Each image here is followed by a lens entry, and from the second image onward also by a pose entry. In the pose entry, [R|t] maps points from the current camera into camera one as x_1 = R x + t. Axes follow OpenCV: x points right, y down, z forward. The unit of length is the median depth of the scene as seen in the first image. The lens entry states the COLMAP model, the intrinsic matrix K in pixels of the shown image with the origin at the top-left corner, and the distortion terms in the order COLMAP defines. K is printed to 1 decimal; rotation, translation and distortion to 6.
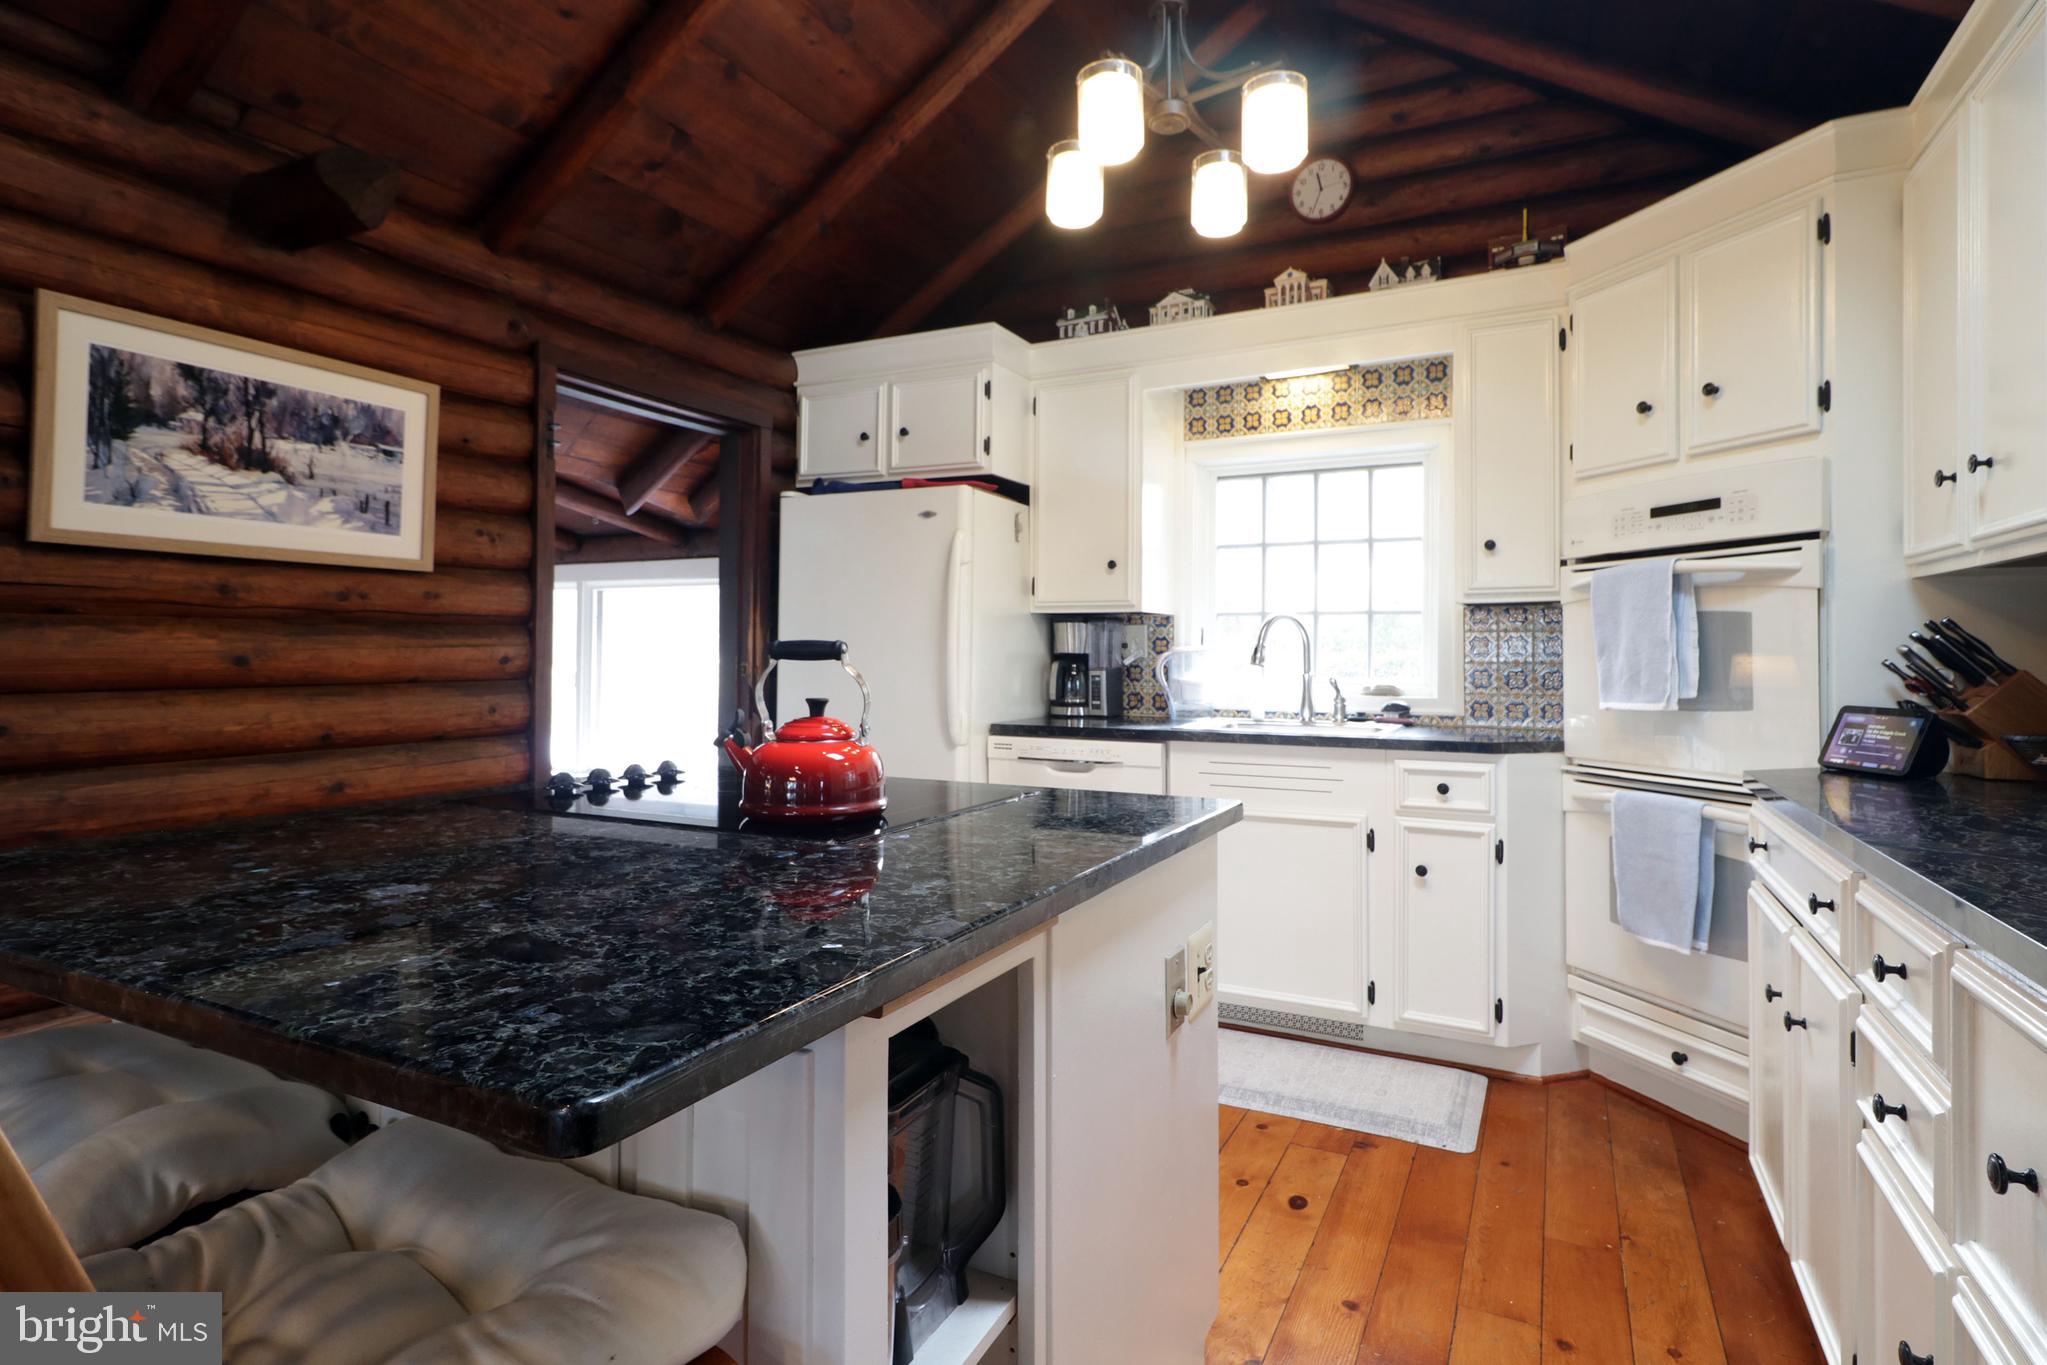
lens RADIAL K [[1051.2, 0, 1037.4], [0, 1051.2, 640.1], [0, 0, 1]] dist [0.012889, 0.002017]
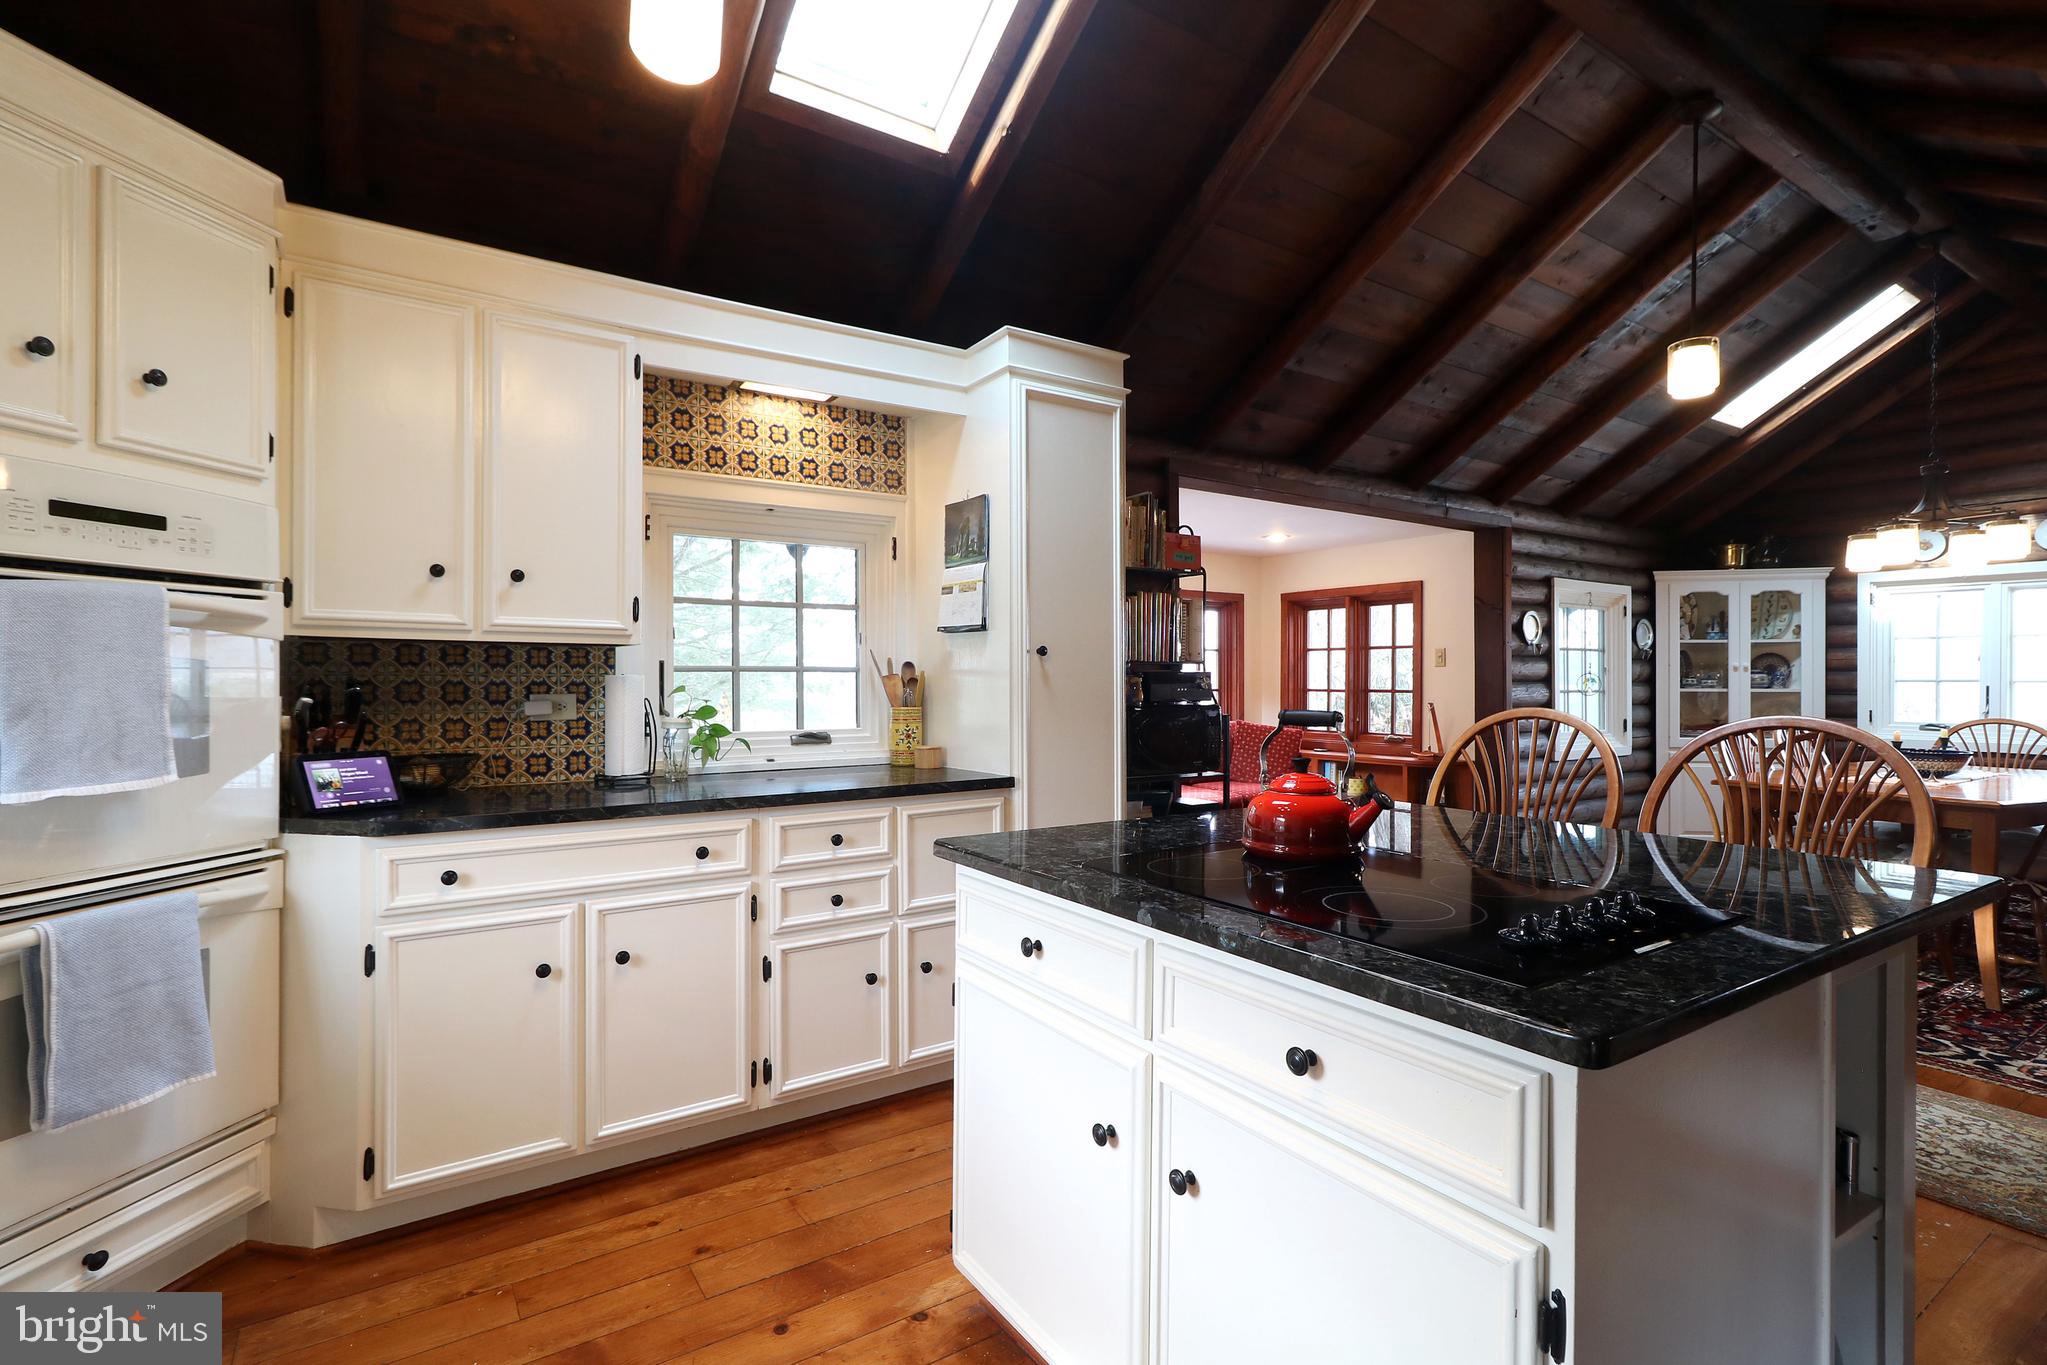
lens RADIAL K [[954.4, 0, 1036.0], [0, 954.4, 682.2], [0, 0, 1]] dist [0.000090, 0.001086]
pose [[-0.870757, -0.010155, 0.491609, -0.271736], [-0.015182, 0.999865, -0.006239, -0.012409], [-0.491479, -0.012896, -0.870794, 1.196415]]
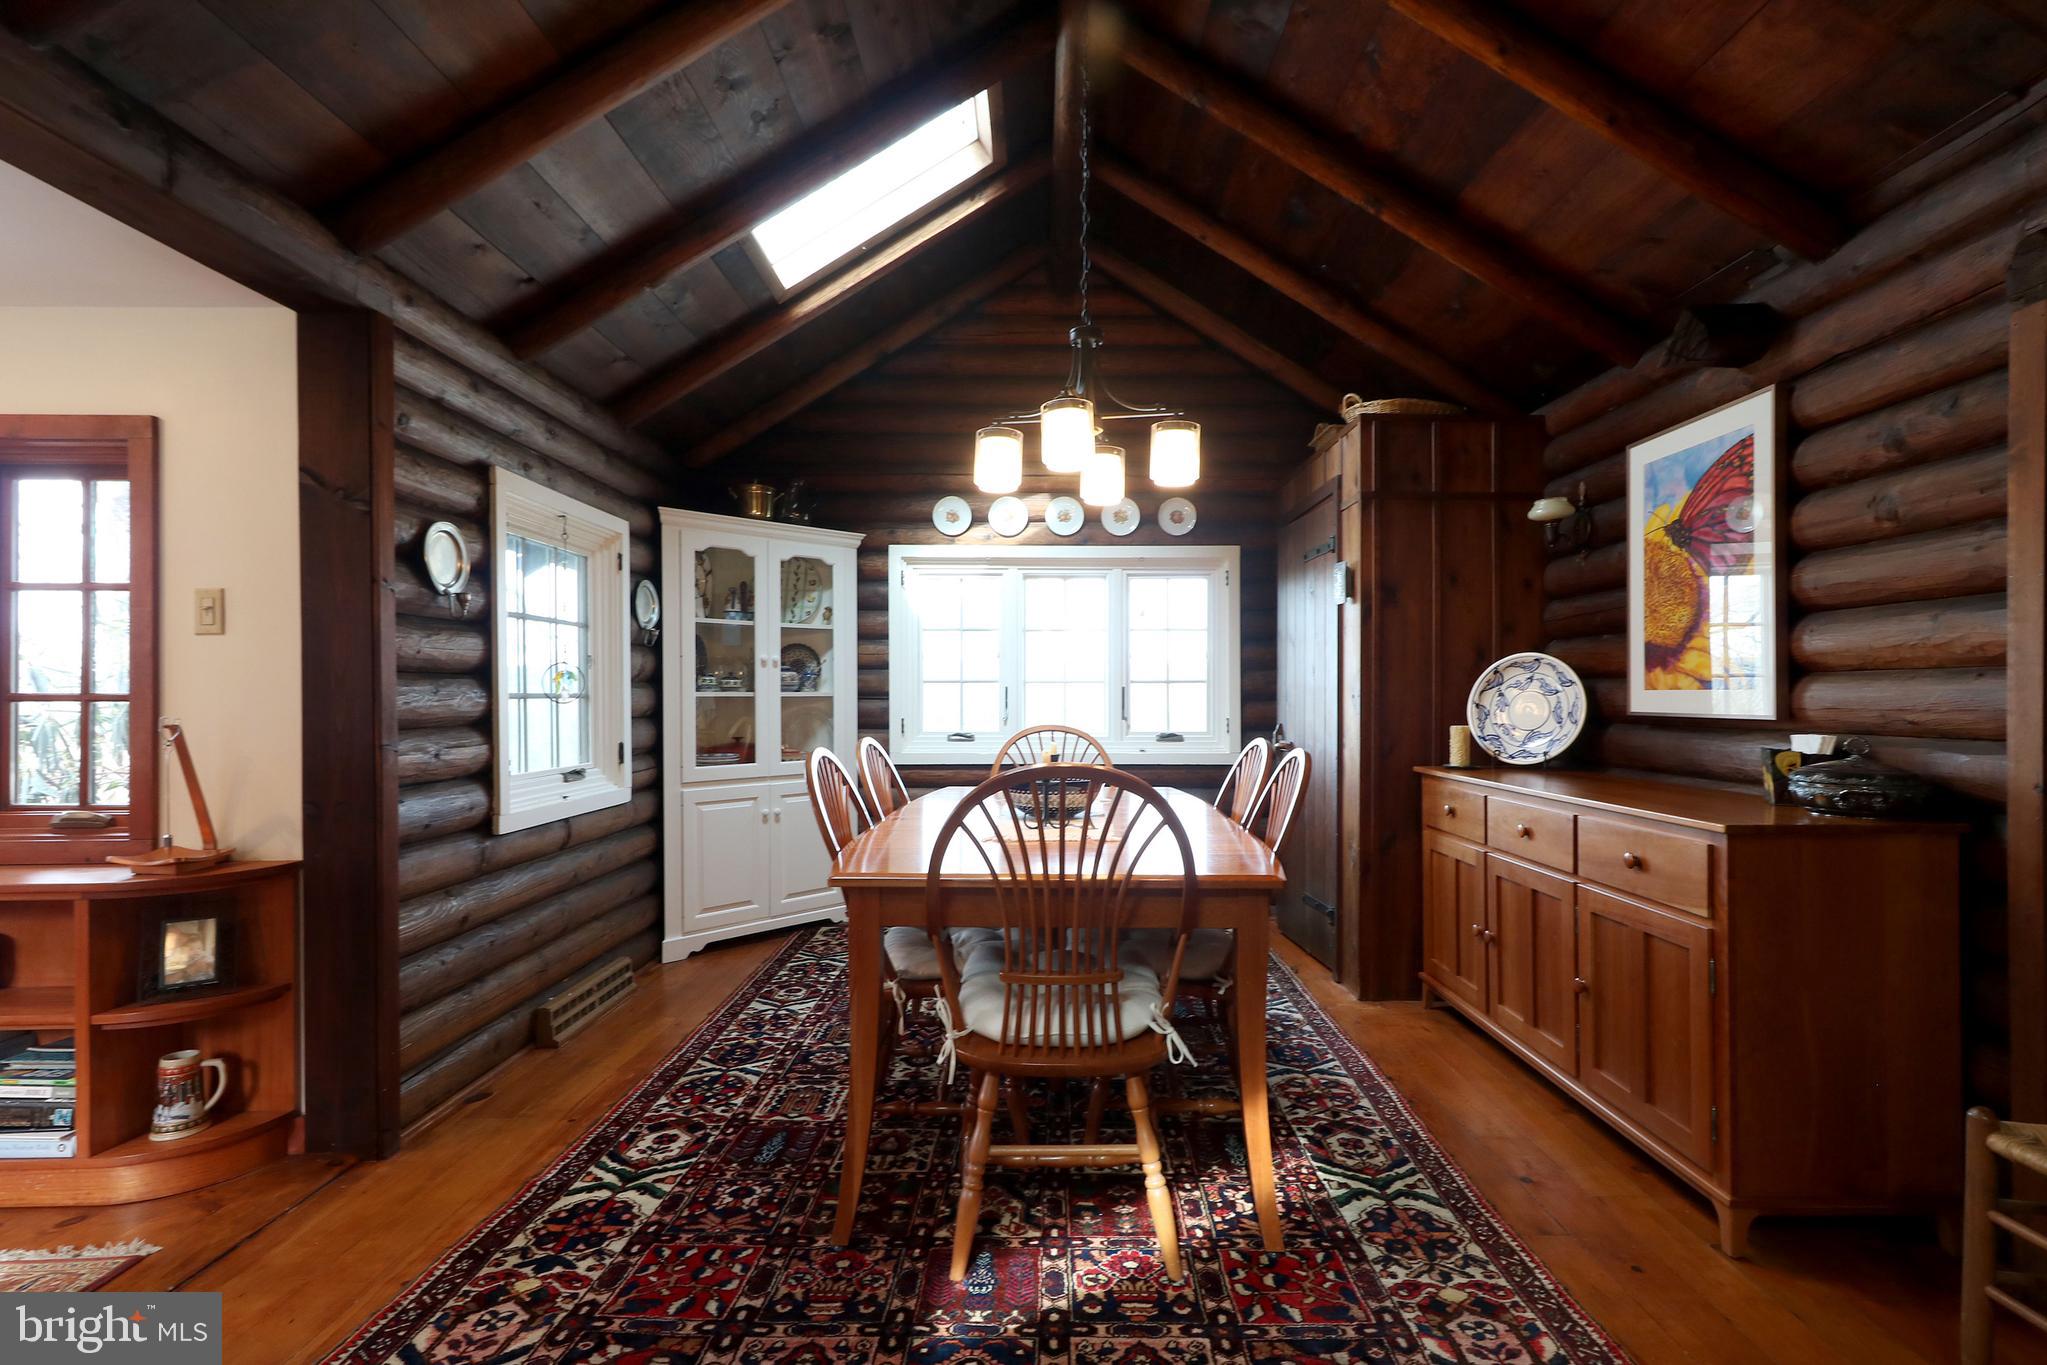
lens RADIAL K [[973.6, 0, 1044.3], [0, 973.6, 696.8], [0, 0, 1]] dist [-0.000785, 0.002451]
pose [[-0.886018, -0.002290, -0.463645, -0.268295], [0.004879, 0.999886, -0.014263, -0.002875], [0.463625, -0.014900, -0.885906, -0.017733]]
